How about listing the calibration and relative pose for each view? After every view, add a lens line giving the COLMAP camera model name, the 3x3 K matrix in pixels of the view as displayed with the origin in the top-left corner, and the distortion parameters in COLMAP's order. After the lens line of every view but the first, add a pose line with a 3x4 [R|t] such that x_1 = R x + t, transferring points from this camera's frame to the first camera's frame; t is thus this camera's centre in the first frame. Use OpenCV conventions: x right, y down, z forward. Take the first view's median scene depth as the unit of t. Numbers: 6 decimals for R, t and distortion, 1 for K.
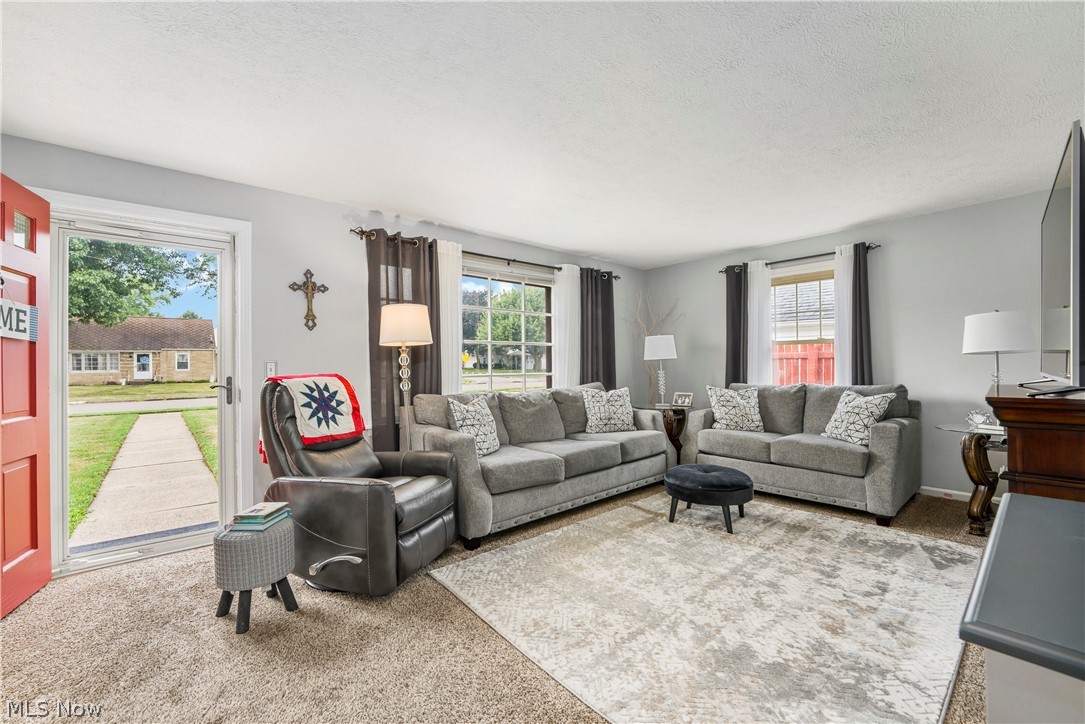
lens RADIAL K [[447.1, 0, 531.5], [0, 447.1, 361.7], [0, 0, 1]] dist [-0.021610, 0.000935]
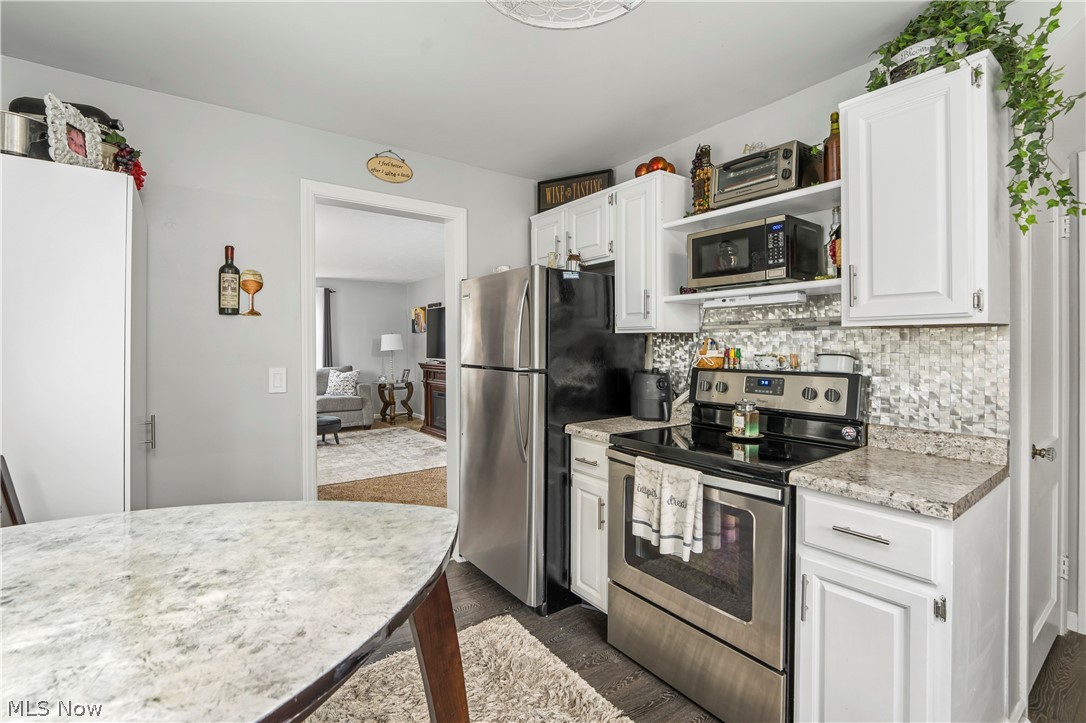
lens RADIAL K [[484.9, 0, 537.0], [0, 484.9, 356.8], [0, 0, 1]] dist [-0.000899, 0.000000]
pose [[0.083707, -0.017208, 0.996342, -1.534845], [-0.004156, 0.999836, 0.017617, -0.034949], [-0.996482, -0.005615, 0.083621, -0.031390]]
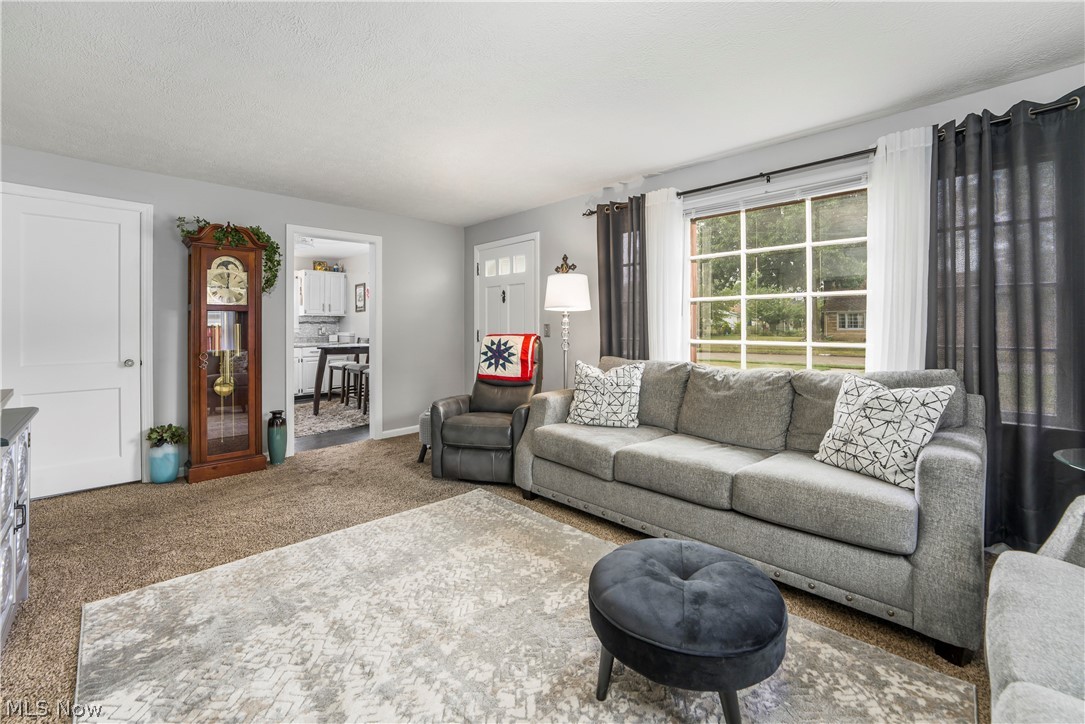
lens RADIAL K [[447.1, 0, 536.4], [0, 447.1, 328.8], [0, 0, 1]] dist [-0.021610, 0.000935]
pose [[0.077964, 0.012472, -0.996878, 0.885088], [0.007964, 0.999882, 0.013133, -0.005782], [0.996924, -0.008963, 0.077856, 0.881566]]
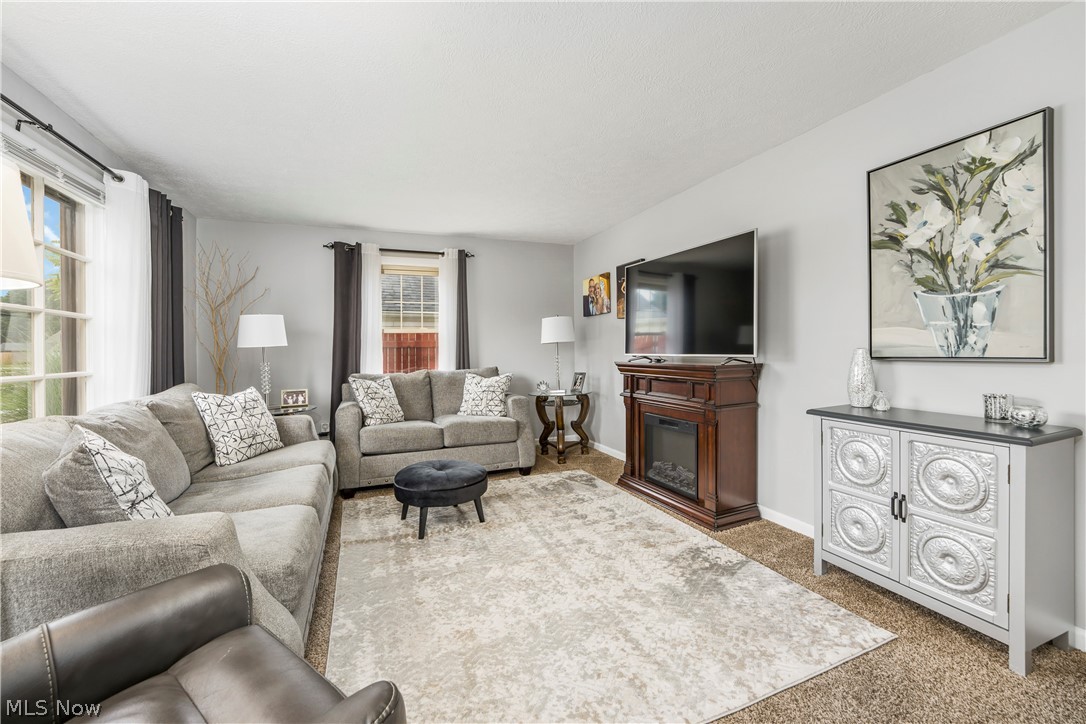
lens RADIAL K [[447.5, 0, 544.4], [0, 447.5, 350.0], [0, 0, 1]] dist [-0.021610, 0.000935]
pose [[0.304429, 0.000276, 0.952535, -0.445629], [0.005687, 0.999982, -0.002107, 0.007267], [-0.952518, 0.006058, 0.304422, 0.554637]]
